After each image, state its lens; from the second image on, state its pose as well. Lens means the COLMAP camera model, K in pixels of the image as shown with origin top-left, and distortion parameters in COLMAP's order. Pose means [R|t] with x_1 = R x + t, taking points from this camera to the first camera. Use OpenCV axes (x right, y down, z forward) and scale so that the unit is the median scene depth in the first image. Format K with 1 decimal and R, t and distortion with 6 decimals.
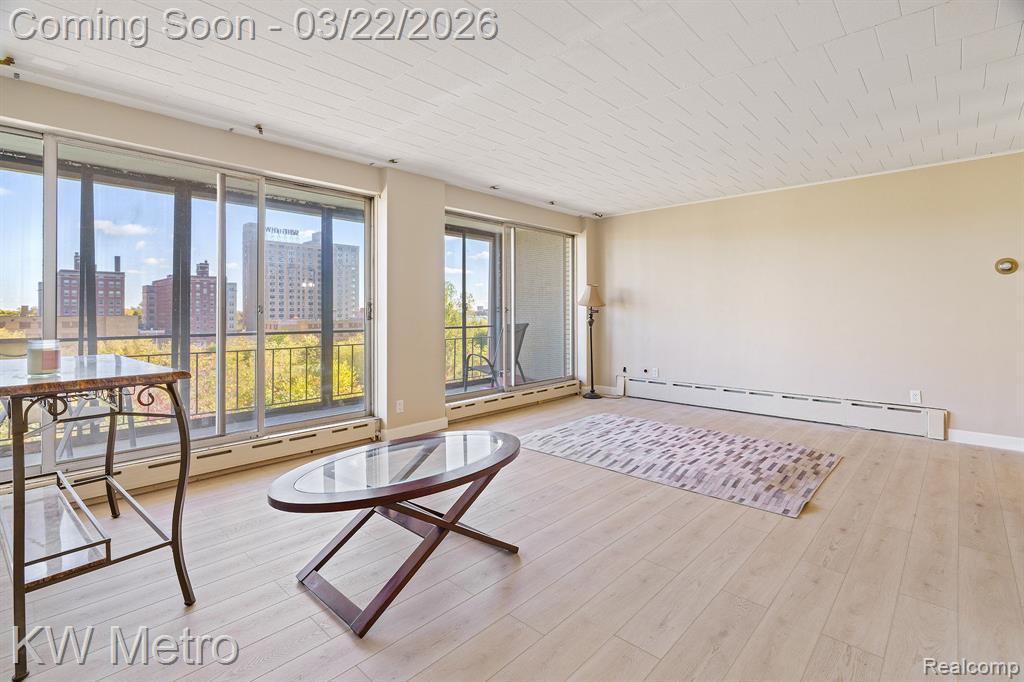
lens RADIAL K [[475.4, 0, 513.5], [0, 475.4, 310.5], [0, 0, 1]] dist [-0.000141, 0.000080]
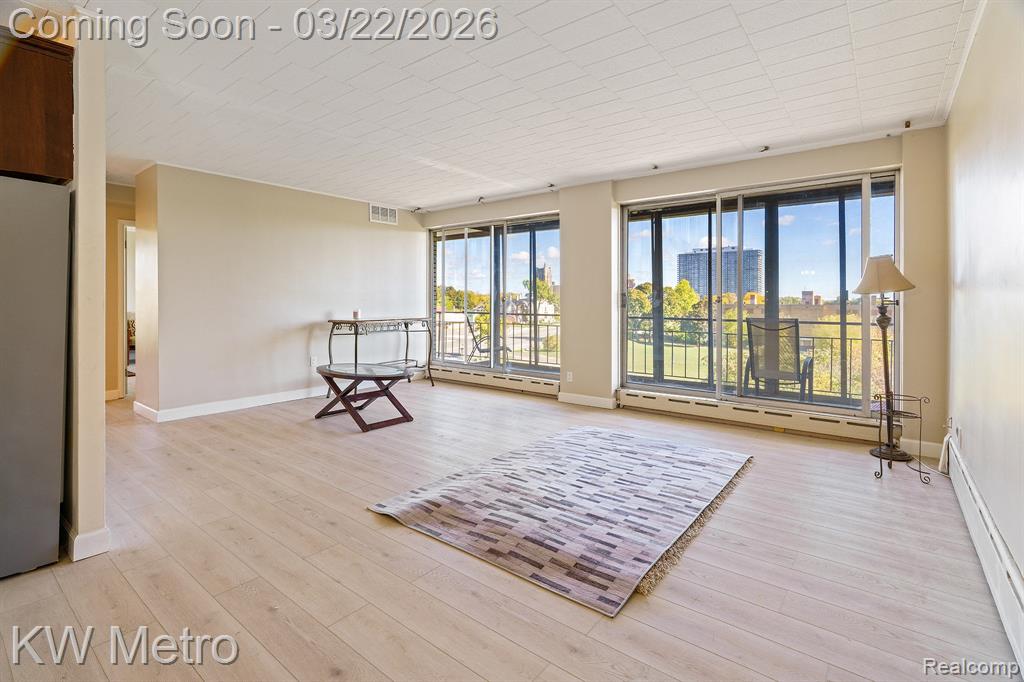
lens RADIAL K [[475.0, 0, 514.0], [0, 475.0, 299.8], [0, 0, 1]] dist [-0.002227, -0.000033]
pose [[0.085645, 0.002023, -0.996324, 0.861540], [-0.002354, 0.999996, 0.001828, -0.001290], [0.996323, 0.002189, 0.085649, 0.652707]]
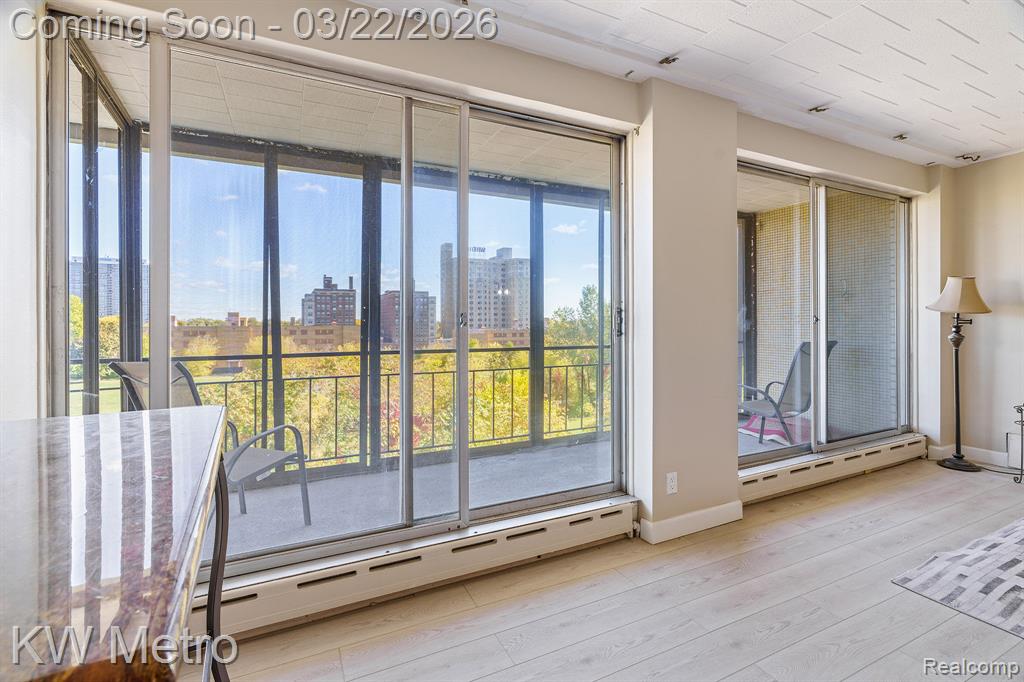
lens RADIAL K [[472.4, 0, 512.6], [0, 472.4, 317.7], [0, 0, 1]] dist [-0.001202, -0.000087]
pose [[0.933522, -0.003924, -0.358498, -0.180478], [0.001907, 0.999980, -0.005980, -0.000443], [0.358515, 0.004899, 0.933511, 0.322911]]
